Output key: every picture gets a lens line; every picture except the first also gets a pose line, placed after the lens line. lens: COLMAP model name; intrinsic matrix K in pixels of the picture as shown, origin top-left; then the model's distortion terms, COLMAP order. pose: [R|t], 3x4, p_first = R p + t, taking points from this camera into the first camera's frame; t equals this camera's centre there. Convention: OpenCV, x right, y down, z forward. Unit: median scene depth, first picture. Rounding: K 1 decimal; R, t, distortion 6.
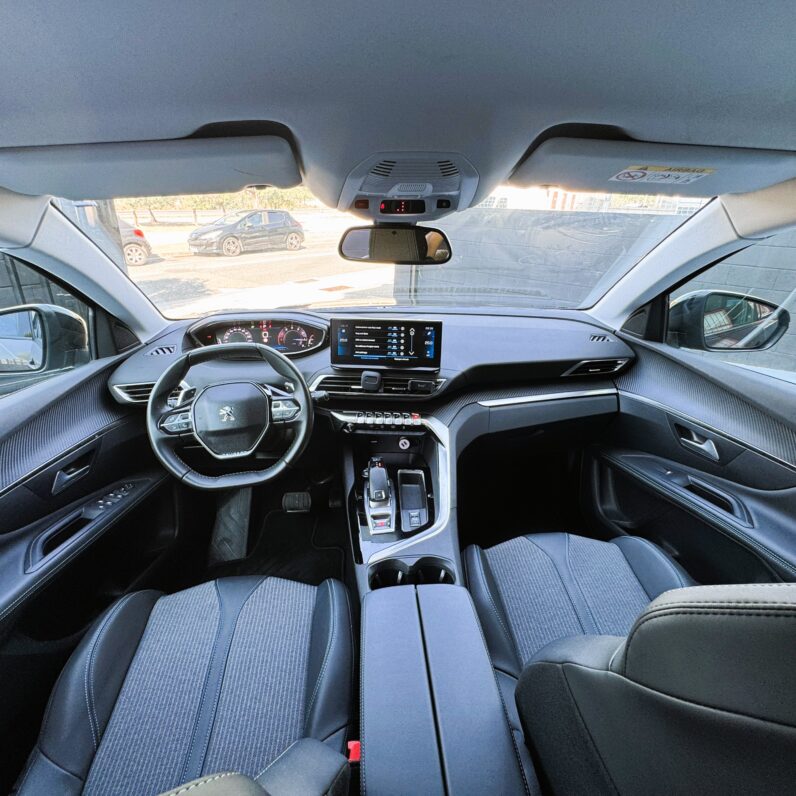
lens RADIAL K [[426.6, 0, 398.0], [0, 426.6, 398.0], [0, 0, 1]] dist [-0.002674, -0.000776]
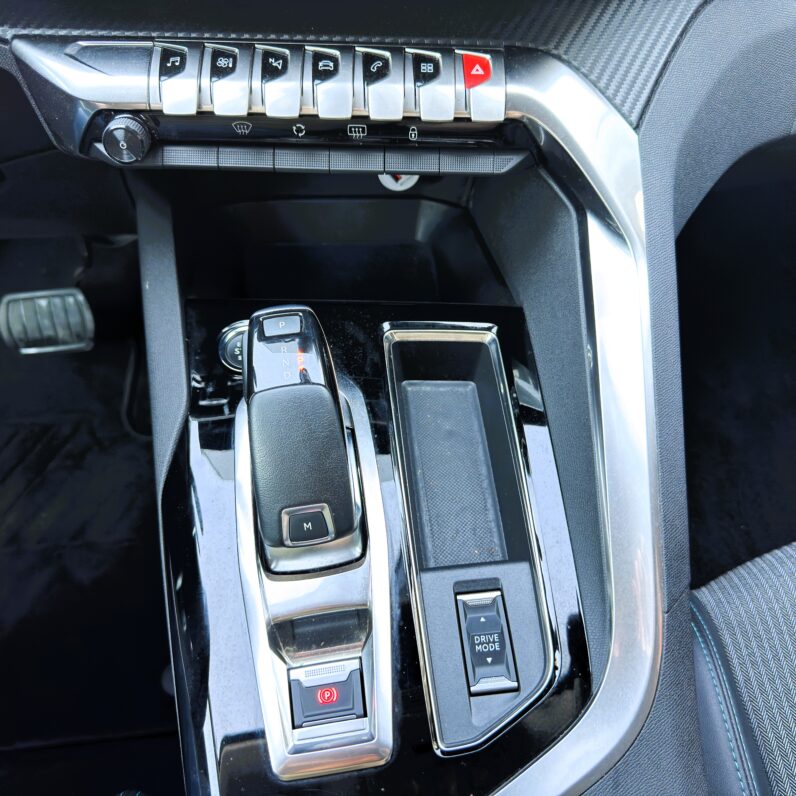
lens RADIAL K [[798.2, 0, 398.0], [0, 798.2, 398.0], [0, 0, 1]] dist [-0.002466, -0.002244]
pose [[0.997757, -0.035036, 0.057040, -0.018412], [0.001232, 0.861563, 0.507649, -0.009605], [-0.066930, -0.506440, 0.859674, 0.634552]]
